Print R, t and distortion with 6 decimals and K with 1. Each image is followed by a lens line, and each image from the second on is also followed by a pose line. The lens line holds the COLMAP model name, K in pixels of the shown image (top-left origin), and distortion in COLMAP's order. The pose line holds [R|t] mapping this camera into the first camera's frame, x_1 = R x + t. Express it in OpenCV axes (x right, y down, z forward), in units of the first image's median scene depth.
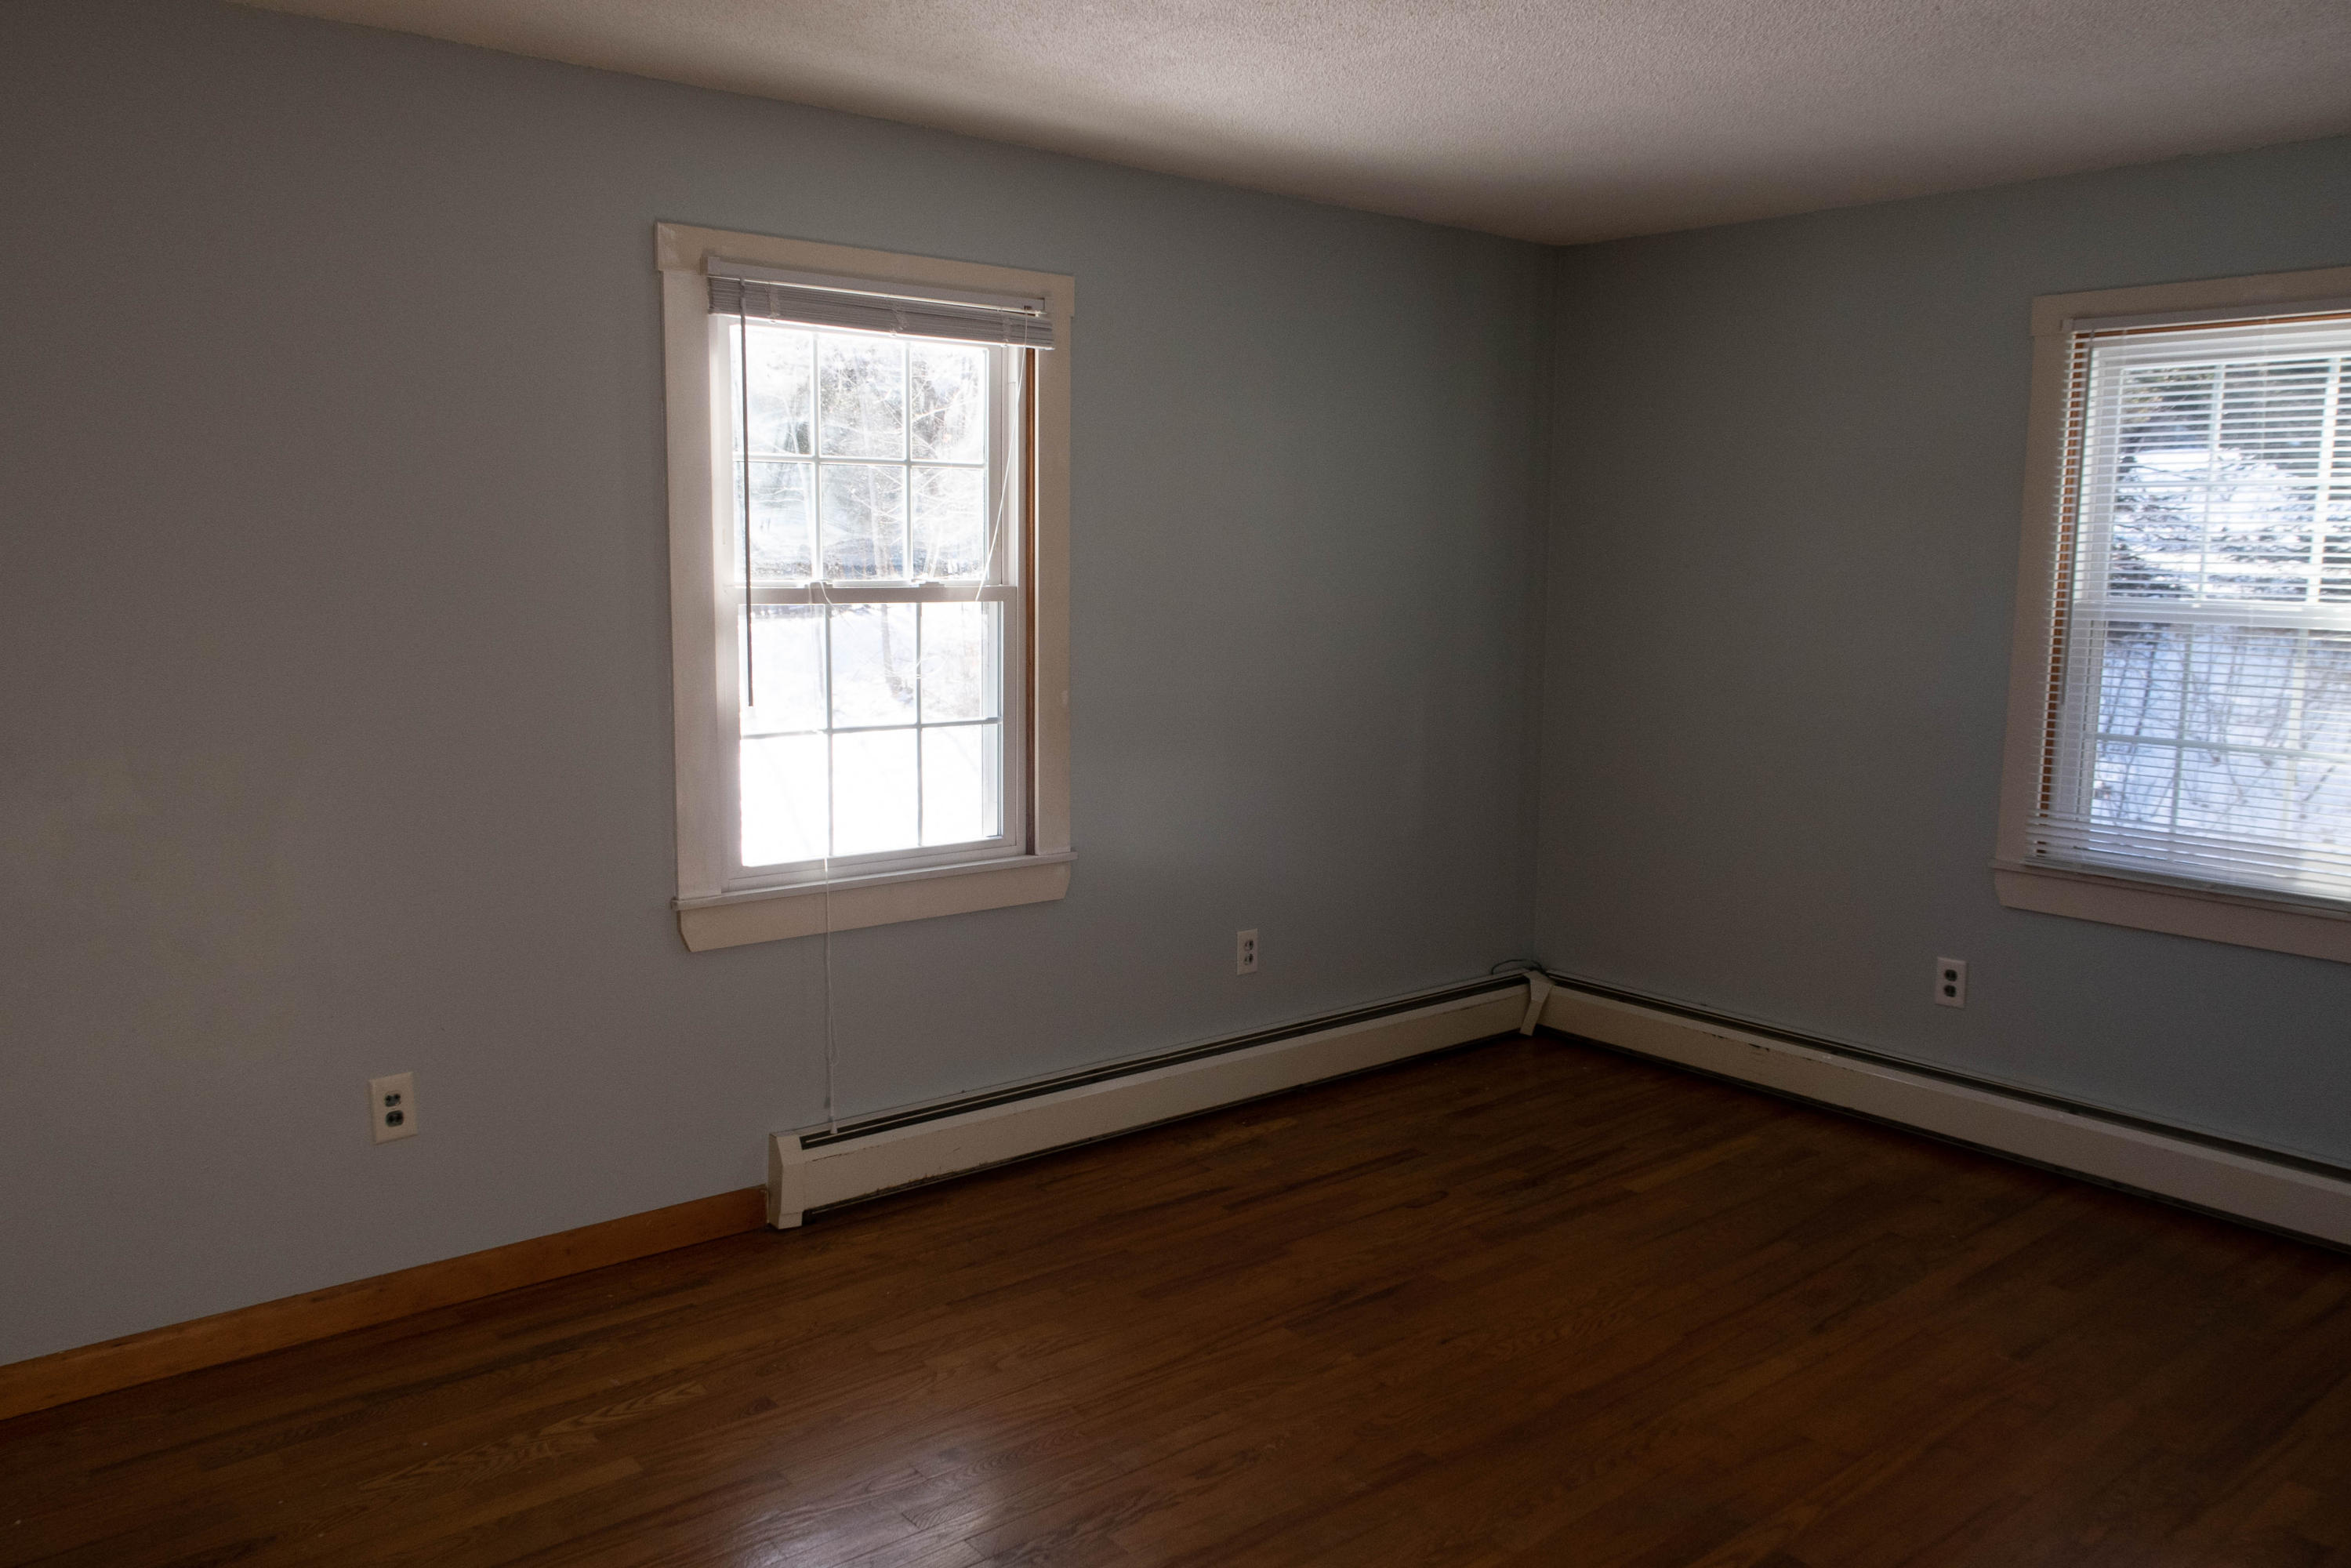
lens RADIAL K [[1618.6, 0, 1180.7], [0, 1618.6, 783.0], [0, 0, 1]] dist [-0.026690, 0.005369]
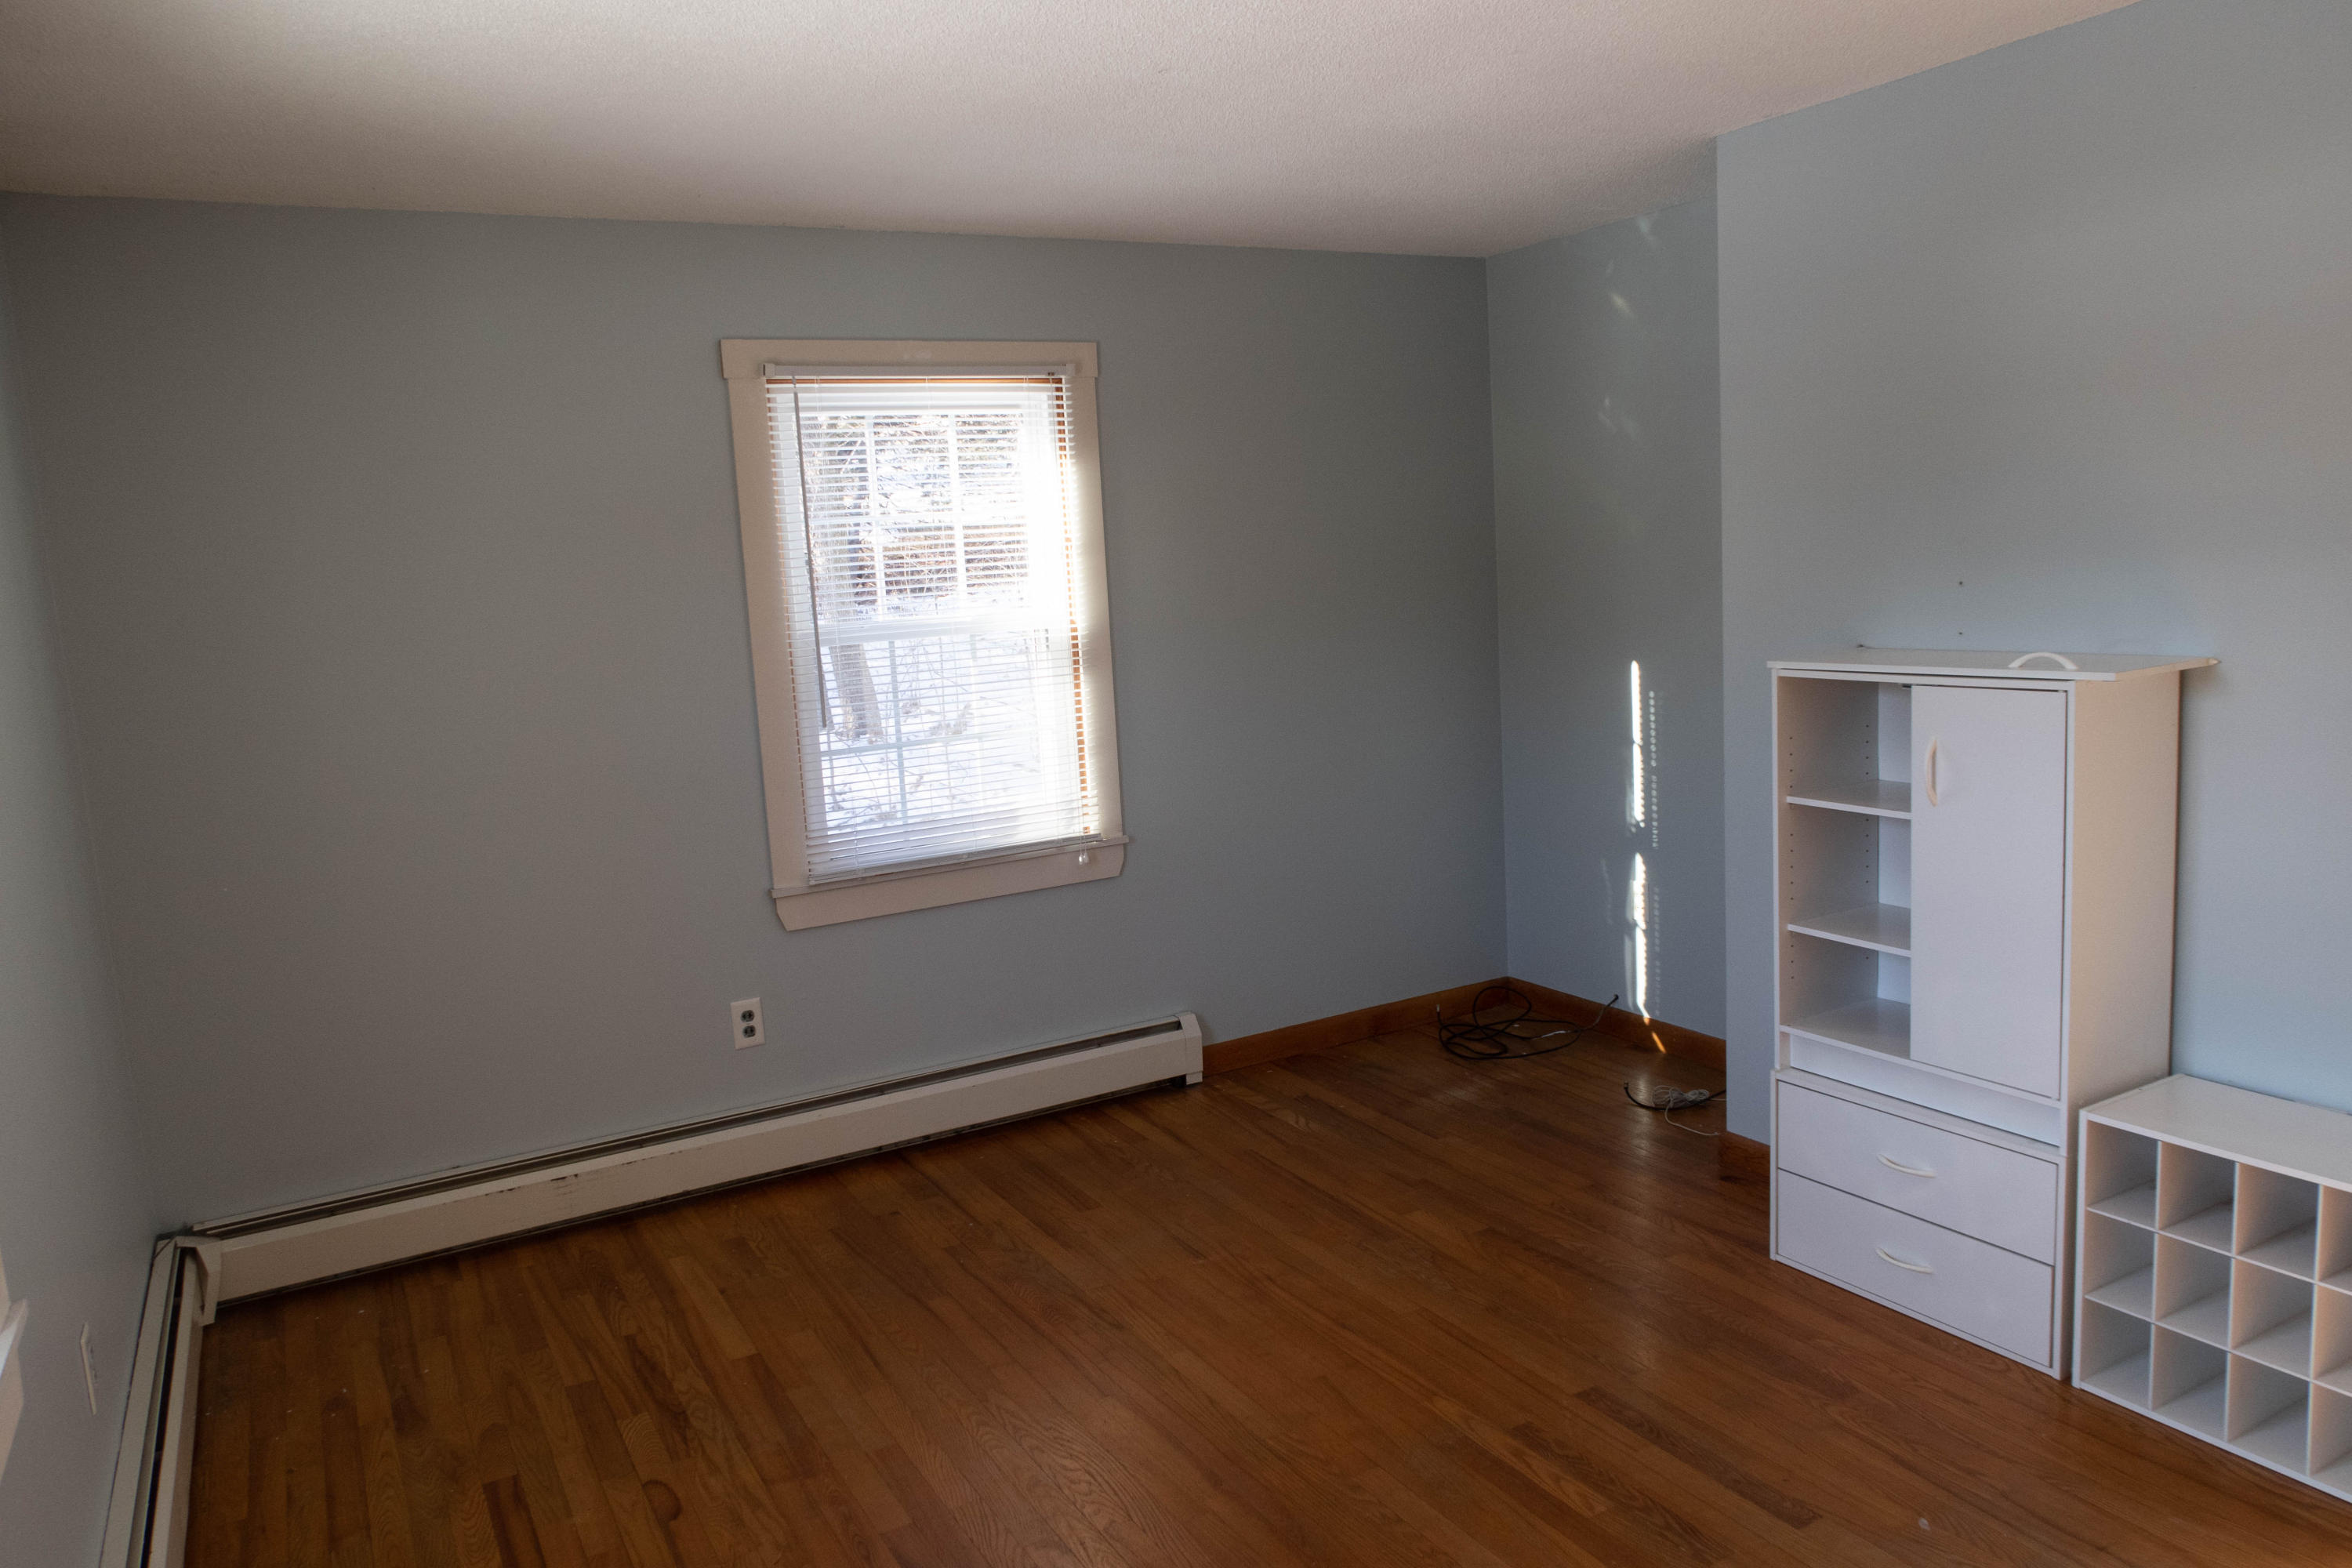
lens RADIAL K [[1550.9, 0, 1175.6], [0, 1550.9, 801.8], [0, 0, 1]] dist [-0.031885, 0.000547]
pose [[0.212546, -0.176183, 0.961137, -0.390265], [0.203373, 0.970047, 0.132843, -0.089130], [-0.955753, 0.167234, 0.242011, 0.530559]]
